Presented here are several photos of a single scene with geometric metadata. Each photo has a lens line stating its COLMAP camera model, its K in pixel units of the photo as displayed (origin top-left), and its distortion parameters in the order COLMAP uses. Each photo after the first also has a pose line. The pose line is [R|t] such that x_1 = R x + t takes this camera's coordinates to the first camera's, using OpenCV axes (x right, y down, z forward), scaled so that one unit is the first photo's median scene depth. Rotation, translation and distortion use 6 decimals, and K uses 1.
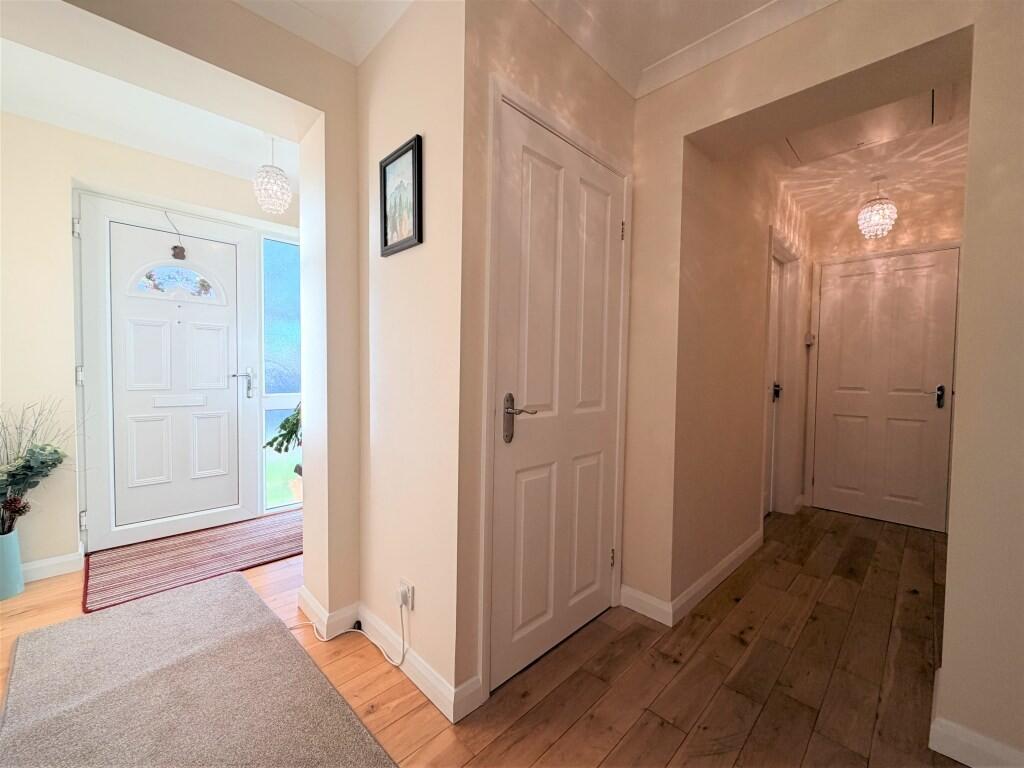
lens RADIAL K [[409.0, 0, 512.0], [0, 409.0, 384.0], [0, 0, 1]] dist [-0.000237, 0.000059]
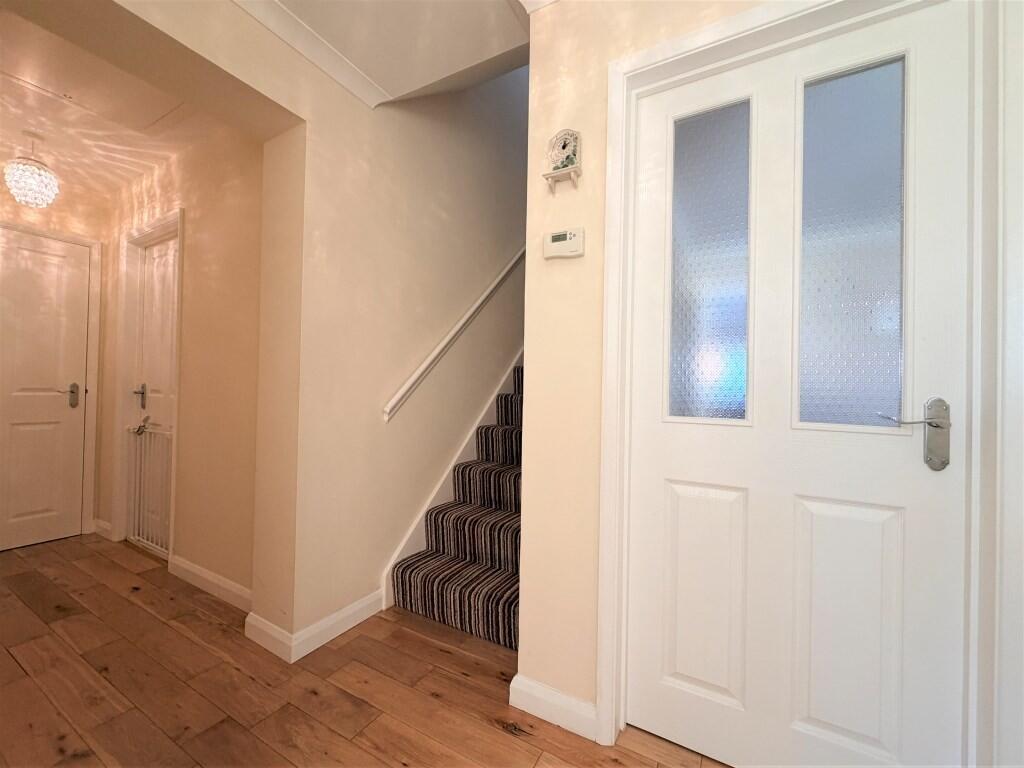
lens RADIAL K [[409.0, 0, 512.0], [0, 409.0, 384.0], [0, 0, 1]] dist [-0.000237, 0.000059]
pose [[-0.259193, -0.003570, 0.965819, -0.163189], [0.005983, 0.999968, 0.005302, 0.005286], [-0.965807, 0.007152, -0.259163, 0.274687]]
